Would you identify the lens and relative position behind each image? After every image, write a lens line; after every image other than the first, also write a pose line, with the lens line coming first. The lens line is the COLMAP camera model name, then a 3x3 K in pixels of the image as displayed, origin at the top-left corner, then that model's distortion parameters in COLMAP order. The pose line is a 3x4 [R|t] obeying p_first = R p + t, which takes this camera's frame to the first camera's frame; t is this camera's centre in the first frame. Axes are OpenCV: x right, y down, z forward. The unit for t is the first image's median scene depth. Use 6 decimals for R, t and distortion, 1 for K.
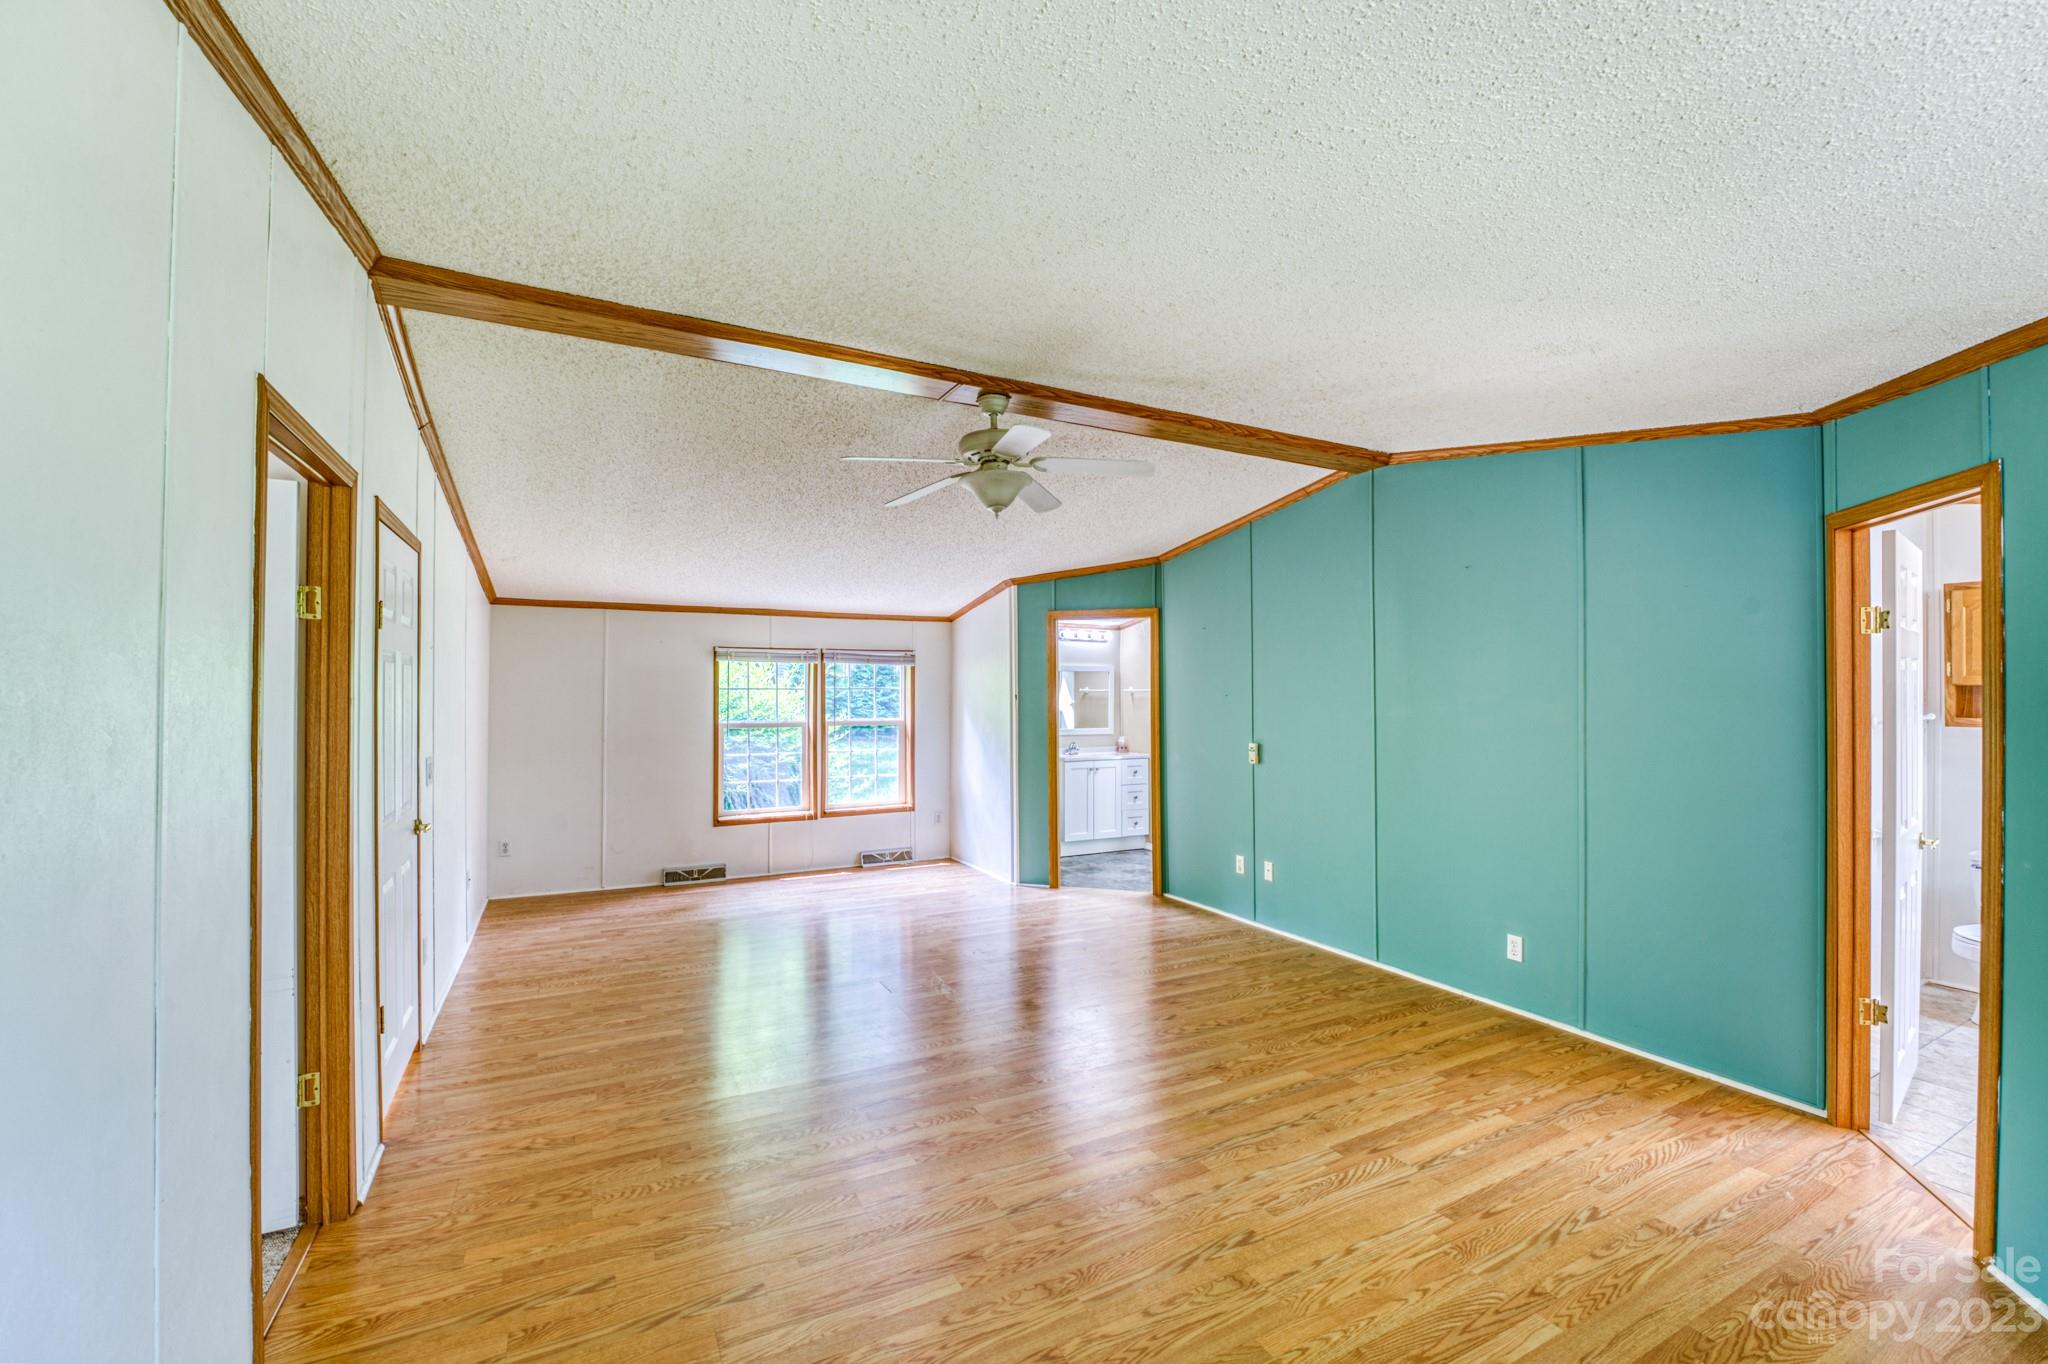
lens RADIAL K [[832.0, 0, 1020.2], [0, 832.0, 695.3], [0, 0, 1]] dist [-0.027729, 0.002767]
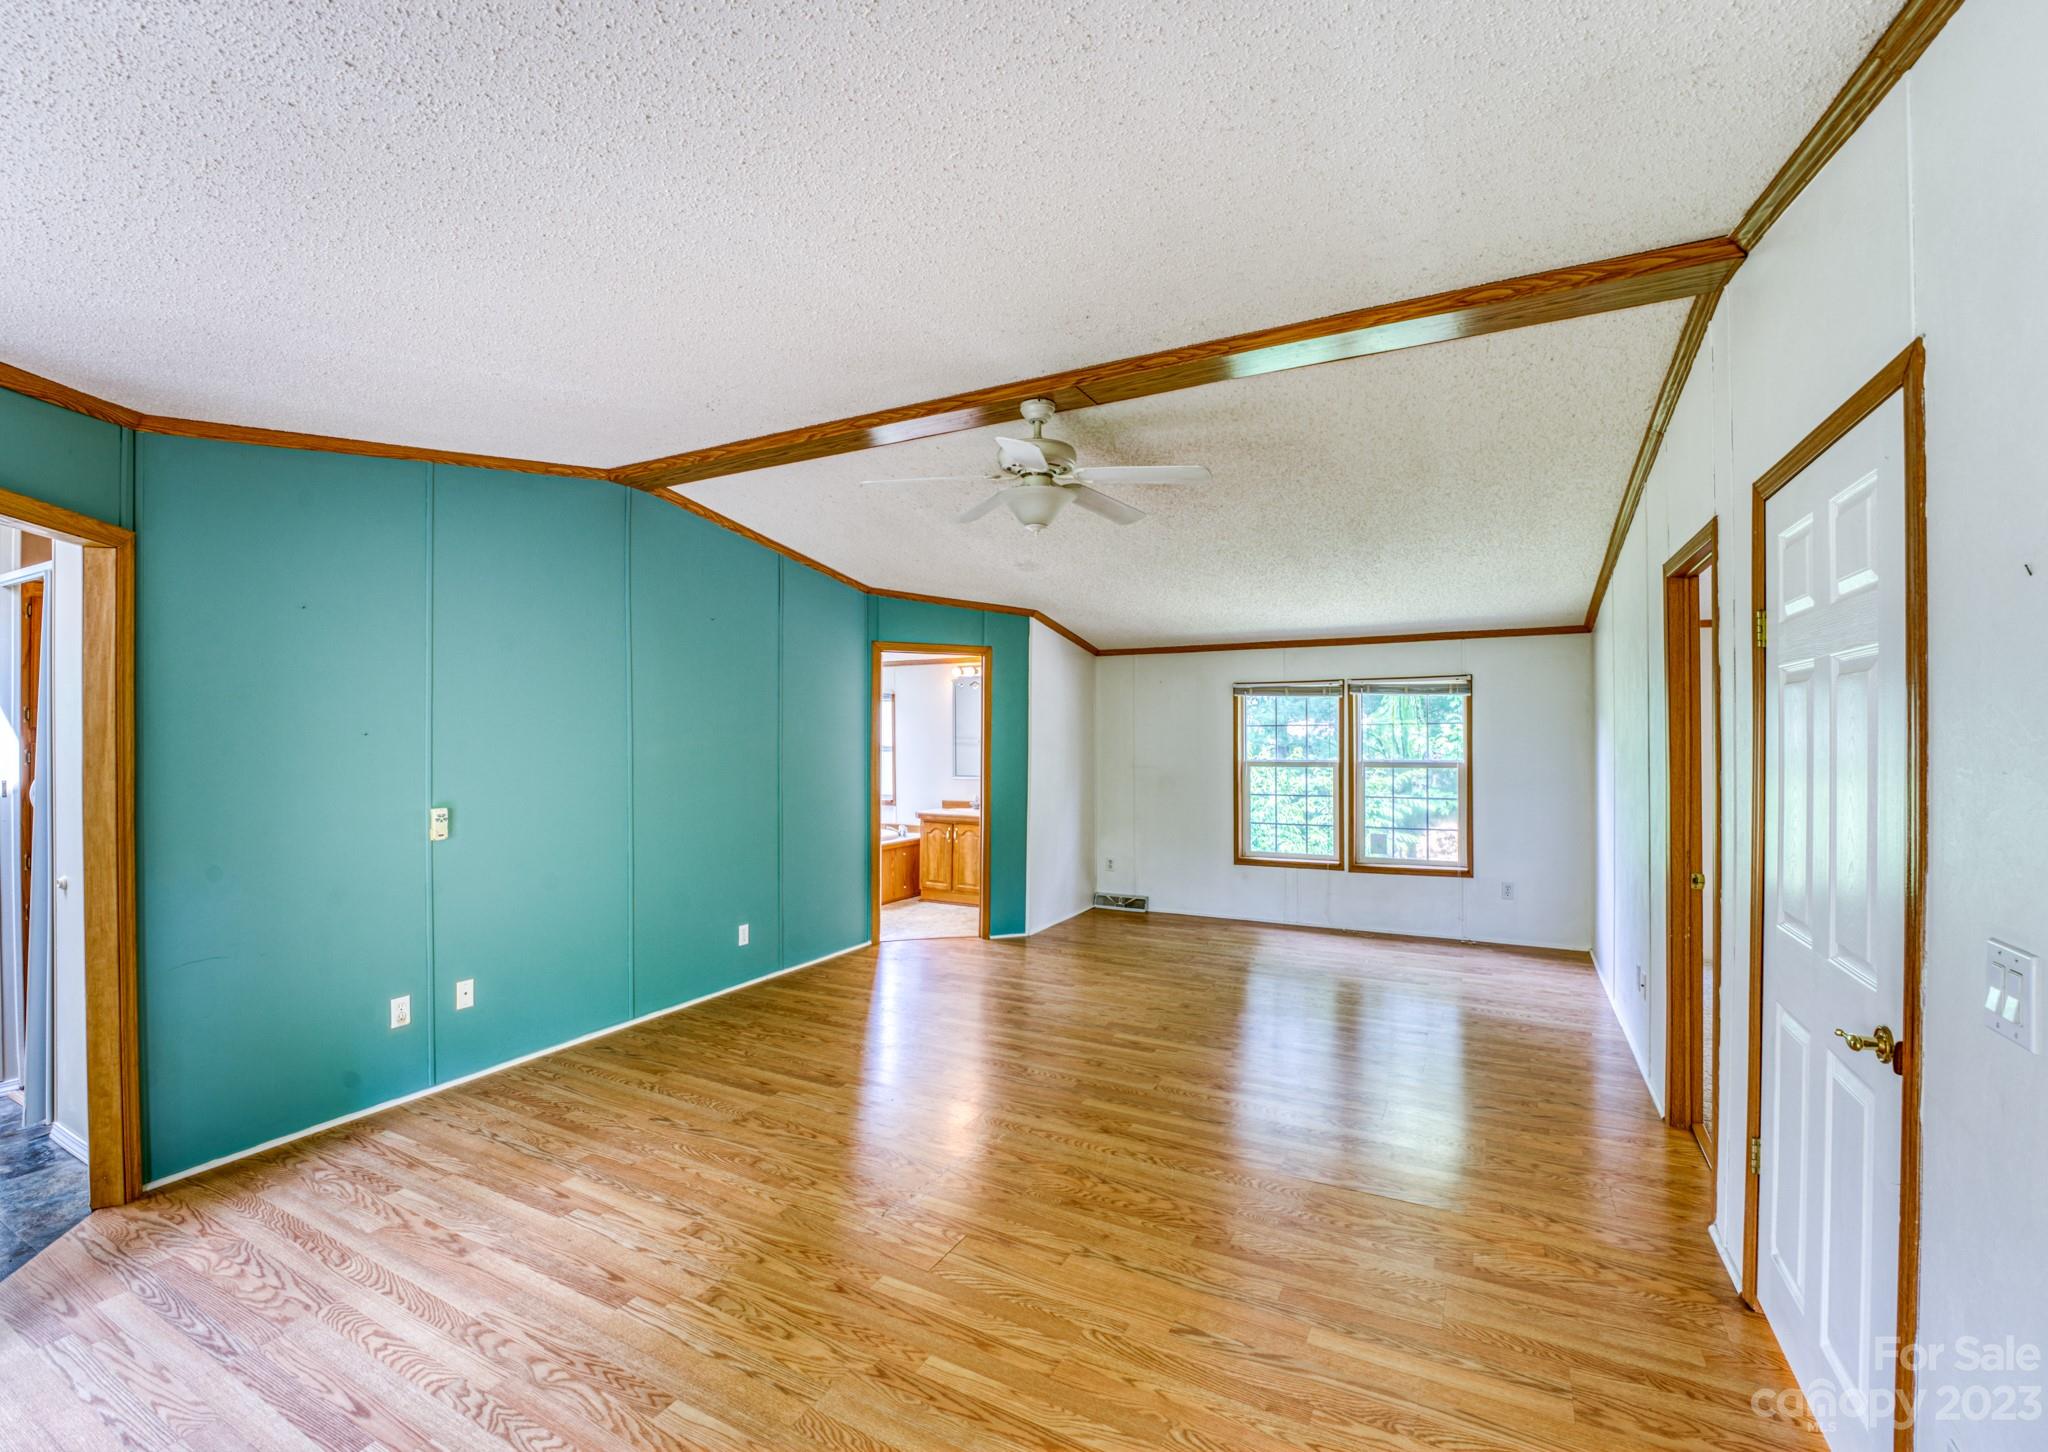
lens RADIAL K [[882.7, 0, 1017.1], [0, 882.7, 720.0], [0, 0, 1]] dist [-0.004936, -0.000194]
pose [[-0.551315, 0.005824, 0.834277, -0.742293], [-0.001962, 0.999964, -0.008277, -0.007721], [-0.834295, -0.006200, -0.551283, 1.386445]]
